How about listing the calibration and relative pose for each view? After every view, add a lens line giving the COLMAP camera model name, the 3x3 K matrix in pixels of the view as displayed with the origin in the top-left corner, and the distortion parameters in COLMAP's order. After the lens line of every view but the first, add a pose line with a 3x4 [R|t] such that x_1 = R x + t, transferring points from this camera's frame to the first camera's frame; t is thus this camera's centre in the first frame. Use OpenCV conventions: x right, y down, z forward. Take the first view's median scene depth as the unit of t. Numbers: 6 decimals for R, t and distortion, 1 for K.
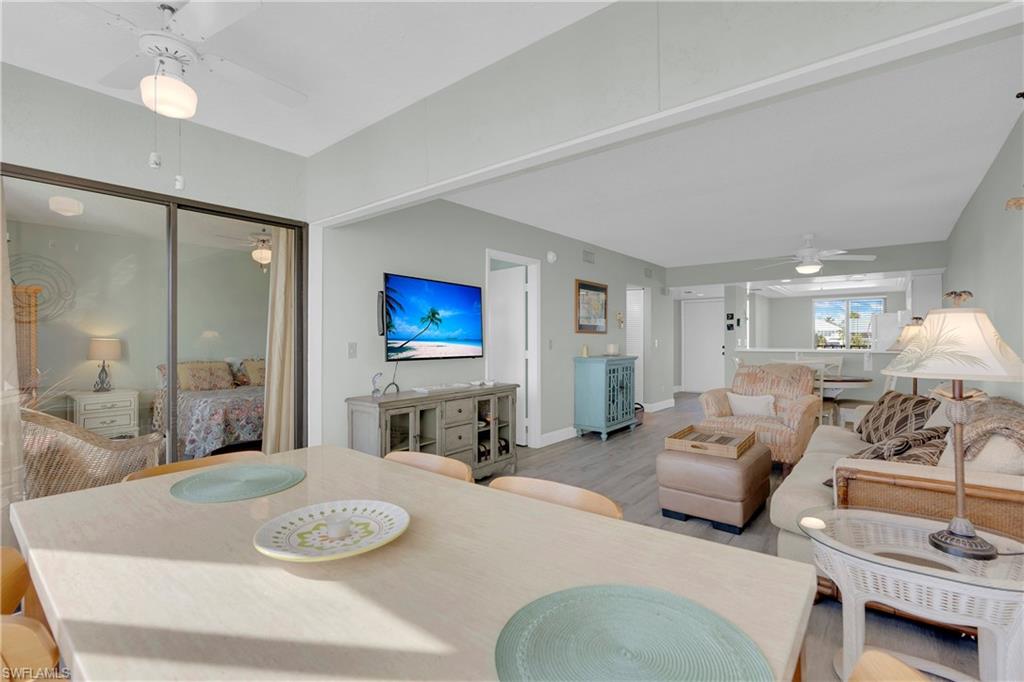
lens RADIAL K [[458.7, 0, 513.2], [0, 458.7, 334.8], [0, 0, 1]] dist [-0.000016, -0.000015]
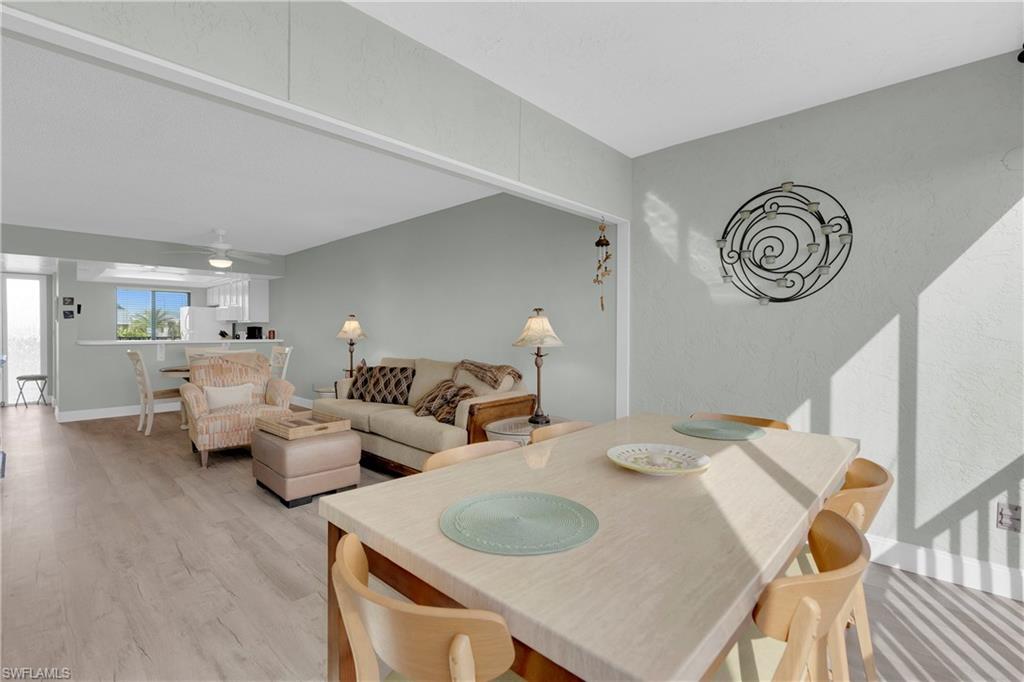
lens RADIAL K [[458.7, 0, 513.2], [0, 458.7, 334.8], [0, 0, 1]] dist [-0.000016, -0.000015]
pose [[0.082514, -0.005225, 0.996576, -0.339315], [-0.011835, 0.999911, 0.006223, 0.005603], [-0.996520, -0.012308, 0.082445, 0.244226]]
